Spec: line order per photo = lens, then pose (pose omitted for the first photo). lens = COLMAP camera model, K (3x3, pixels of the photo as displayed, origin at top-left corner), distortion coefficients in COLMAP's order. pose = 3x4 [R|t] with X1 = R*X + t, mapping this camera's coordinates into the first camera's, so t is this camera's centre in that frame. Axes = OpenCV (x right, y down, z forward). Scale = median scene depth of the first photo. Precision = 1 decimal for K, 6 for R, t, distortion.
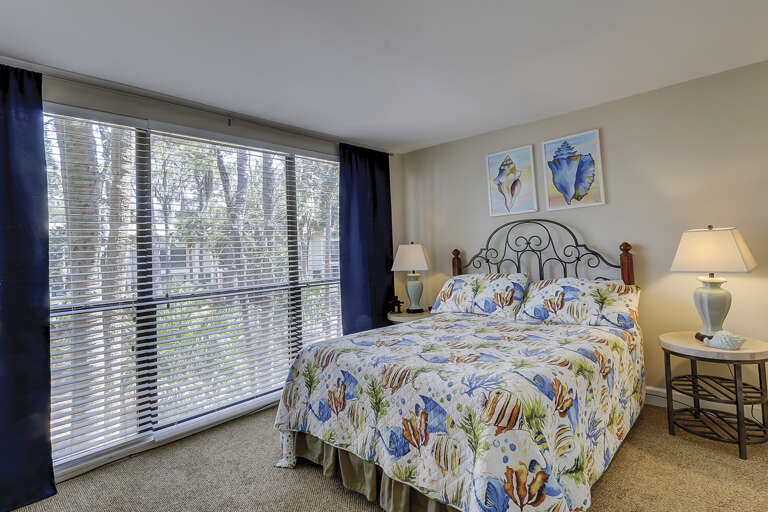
lens RADIAL K [[389.8, 0, 384.0], [0, 389.8, 256.0], [0, 0, 1]] dist [0.003166, 0.000350]
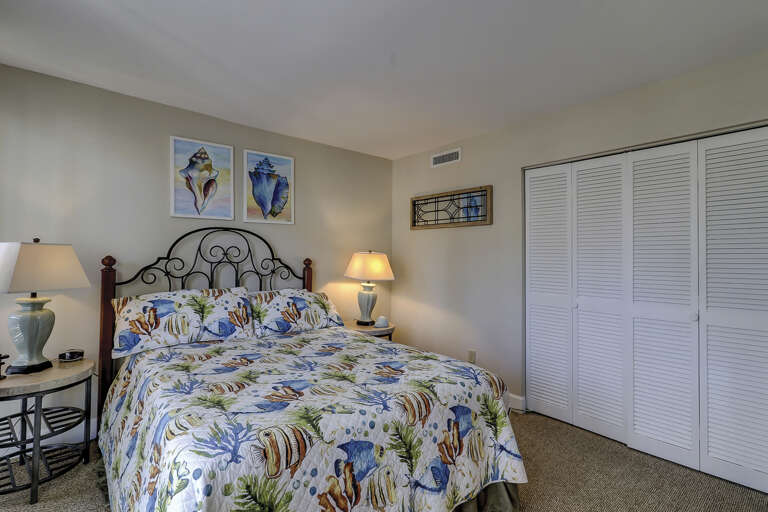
lens RADIAL K [[371.0, 0, 383.7], [0, 371.0, 263.7], [0, 0, 1]] dist [-0.000628, -0.000062]
pose [[0.119621, 0.029421, 0.992384, -0.464718], [-0.004791, 0.999566, -0.029056, 0.013983], [-0.992808, -0.001279, 0.119710, 0.574868]]
